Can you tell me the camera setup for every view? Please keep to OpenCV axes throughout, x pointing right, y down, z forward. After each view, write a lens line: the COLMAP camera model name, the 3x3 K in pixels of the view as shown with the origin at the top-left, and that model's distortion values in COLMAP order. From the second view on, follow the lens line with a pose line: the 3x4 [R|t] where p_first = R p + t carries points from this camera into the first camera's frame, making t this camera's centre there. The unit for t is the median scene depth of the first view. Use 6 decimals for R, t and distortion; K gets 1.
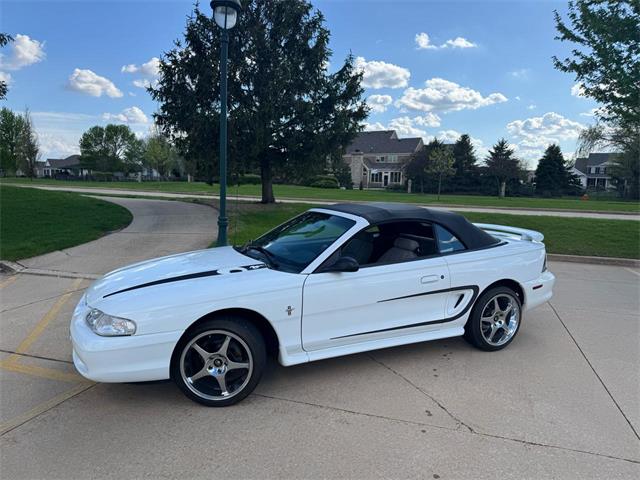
lens RADIAL K [[462.5, 0, 328.3], [0, 462.5, 239.0], [0, 0, 1]] dist [0.089186, -0.116546]
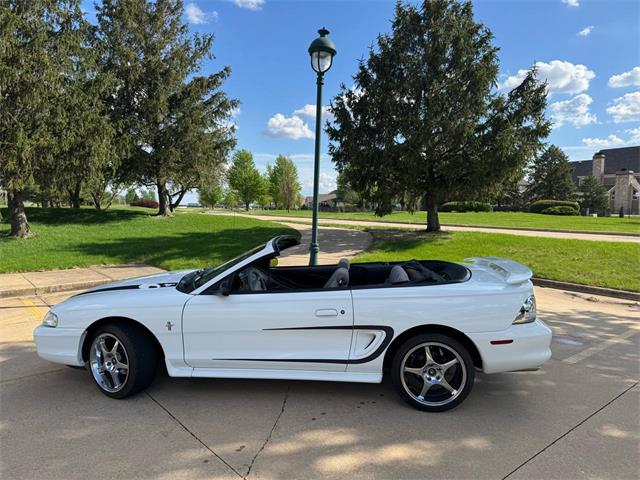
lens RADIAL K [[456.3, 0, 303.5], [0, 456.3, 240.3], [0, 0, 1]] dist [0.022543, -0.001644]
pose [[0.844195, 0.020272, -0.535653, 0.555540], [-0.051007, 0.997788, -0.042626, -0.013702], [0.533604, 0.063307, 0.843362, 0.173176]]
